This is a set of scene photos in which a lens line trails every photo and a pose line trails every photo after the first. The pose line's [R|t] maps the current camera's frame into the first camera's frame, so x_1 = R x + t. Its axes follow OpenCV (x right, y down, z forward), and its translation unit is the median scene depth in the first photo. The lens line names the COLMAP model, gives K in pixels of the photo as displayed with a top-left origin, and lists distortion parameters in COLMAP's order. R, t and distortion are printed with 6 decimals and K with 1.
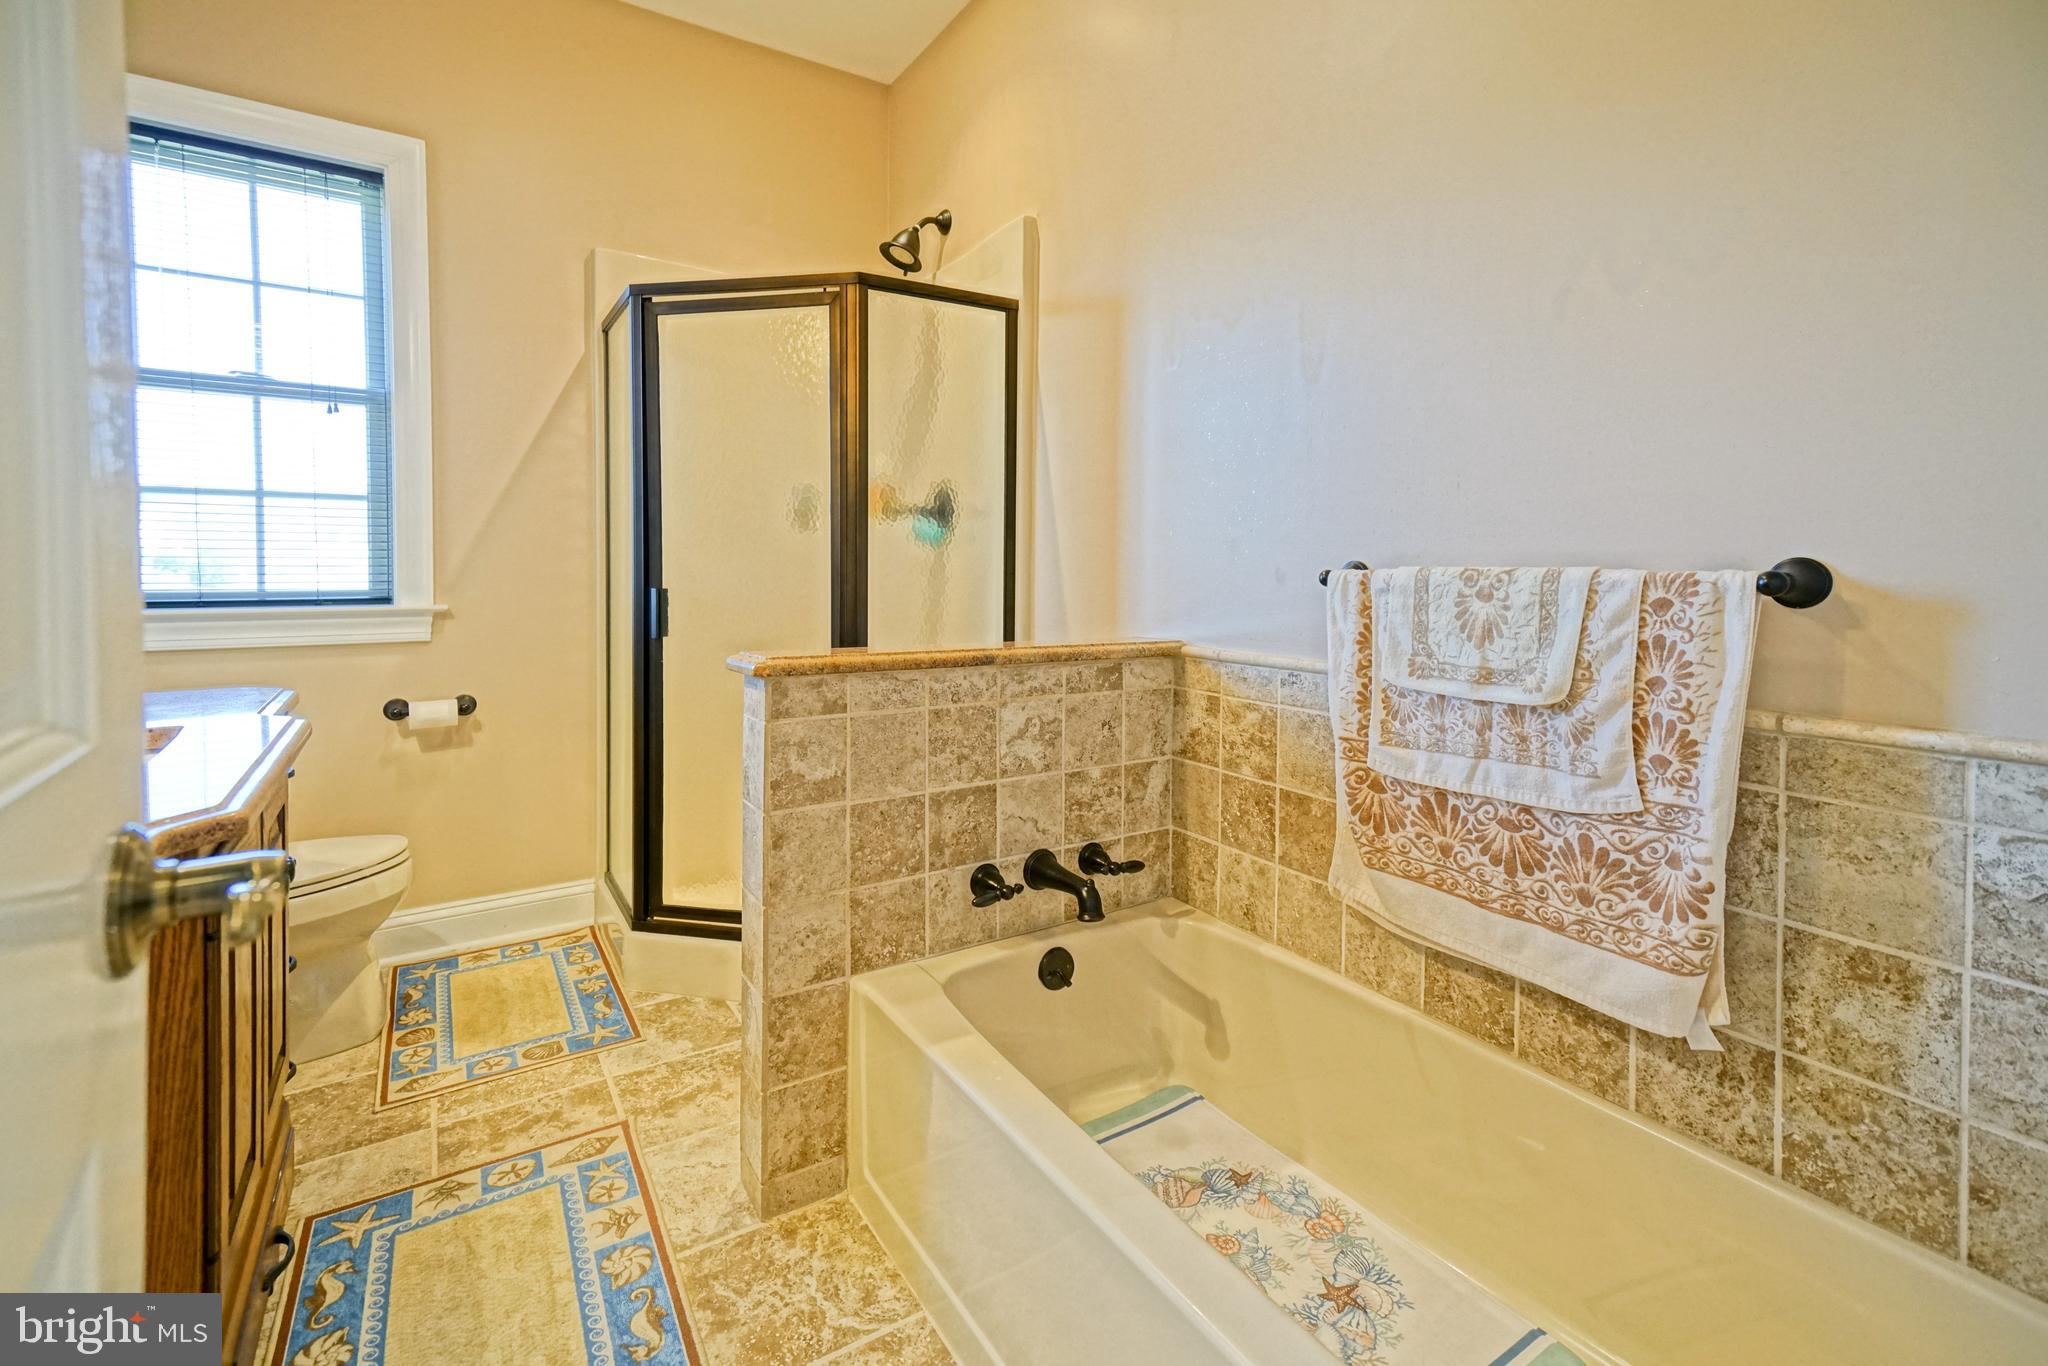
lens RADIAL K [[914.6, 0, 1019.9], [0, 914.6, 586.9], [0, 0, 1]] dist [0.047537, -0.003947]
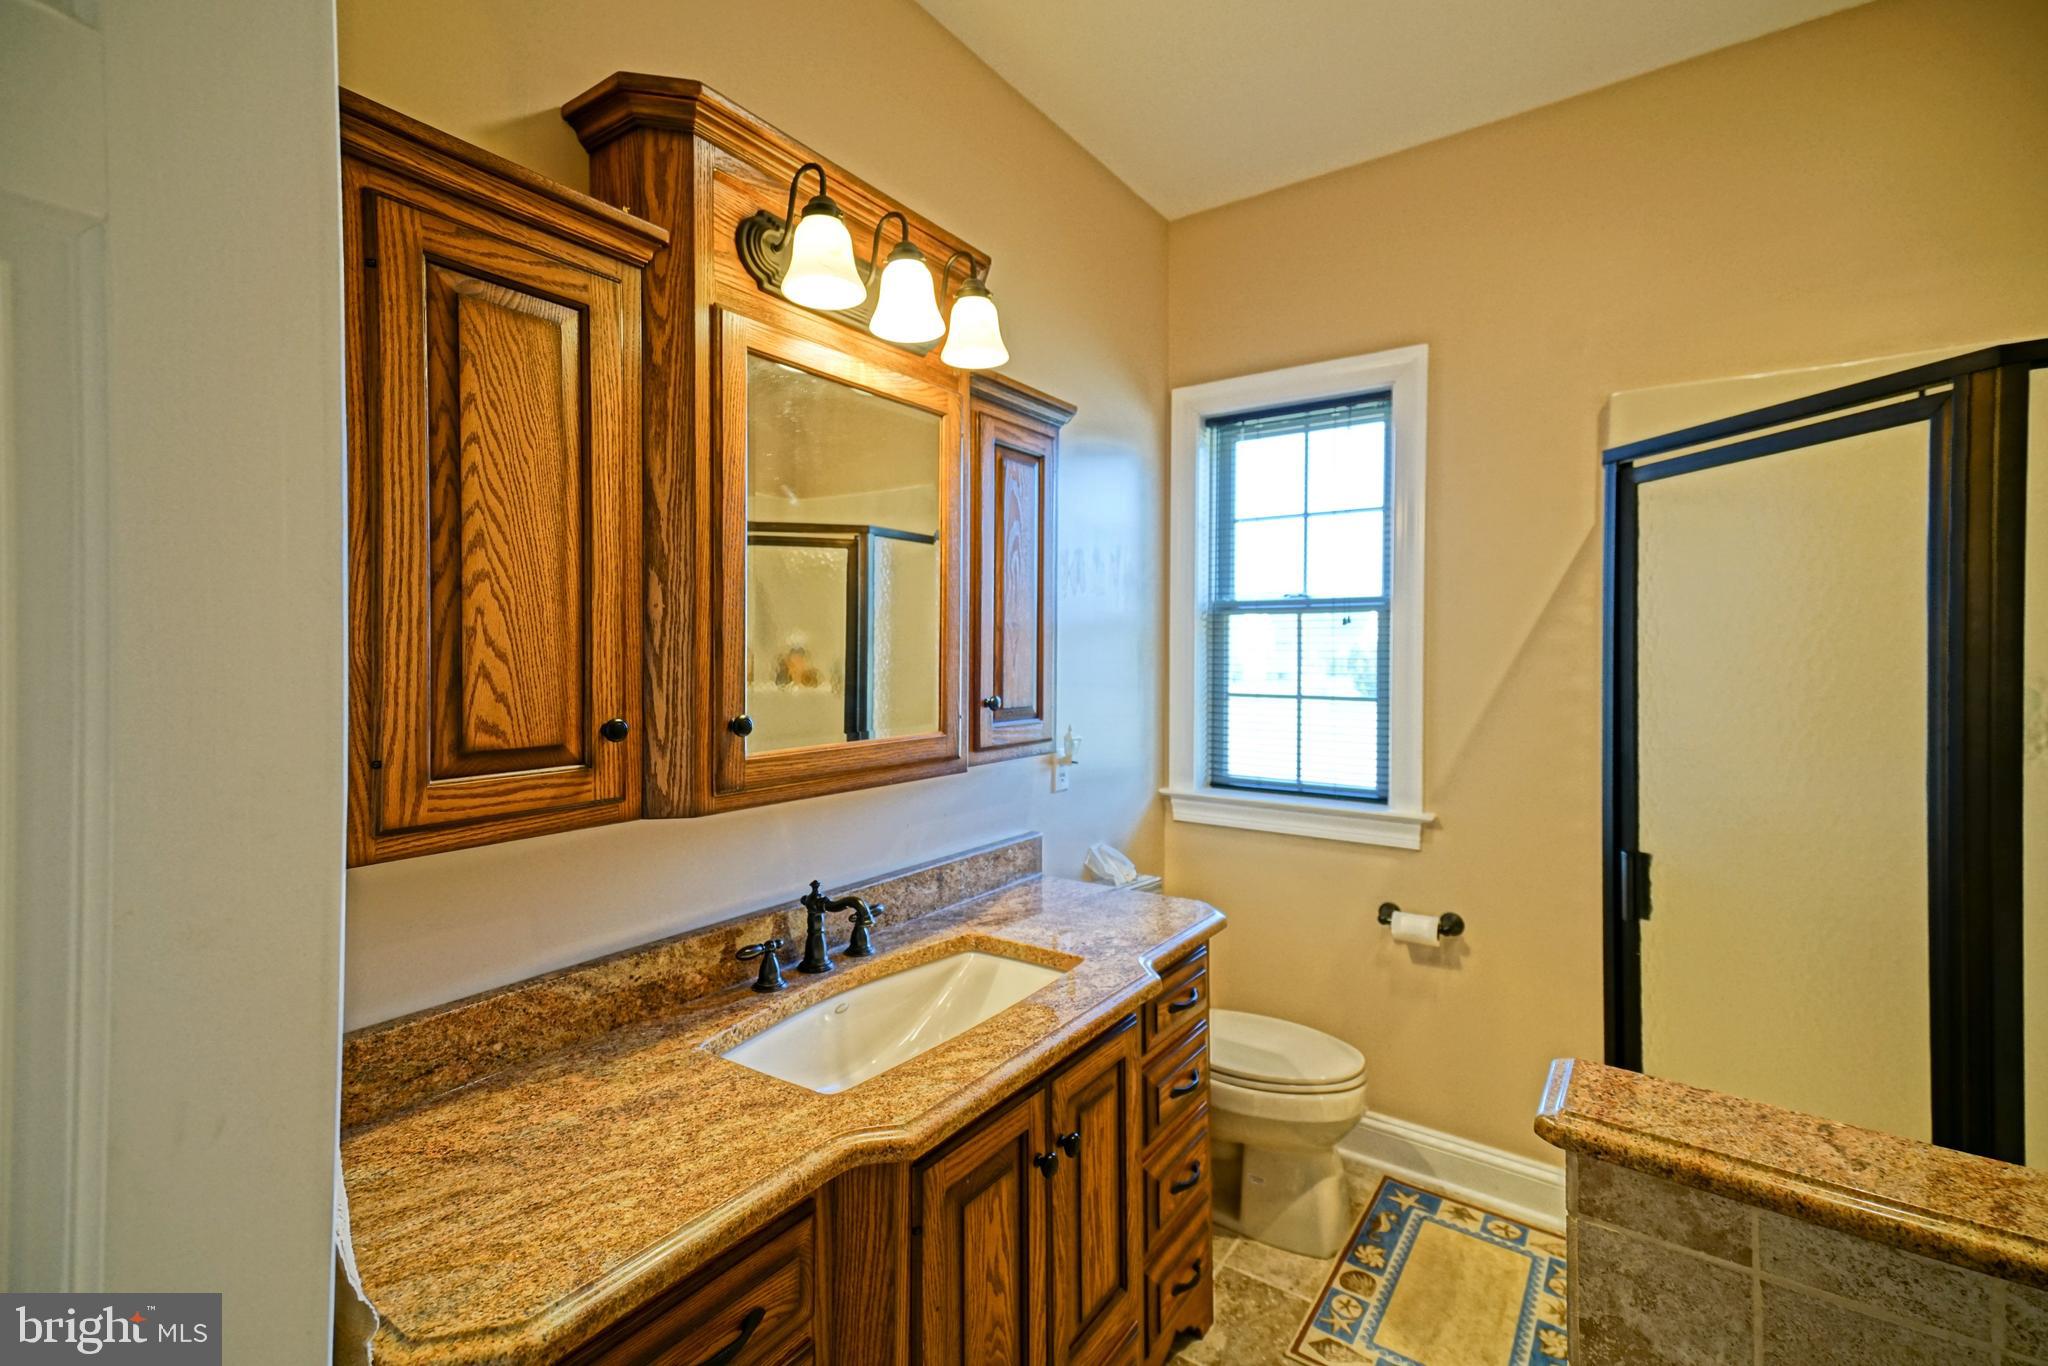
lens RADIAL K [[914.6, 0, 1038.8], [0, 914.6, 648.2], [0, 0, 1]] dist [0.047537, -0.003947]
pose [[0.388195, -0.000251, -0.921577, 0.107261], [-0.027272, 0.999559, -0.011760, -0.135988], [0.921174, 0.029698, 0.388017, 0.263152]]
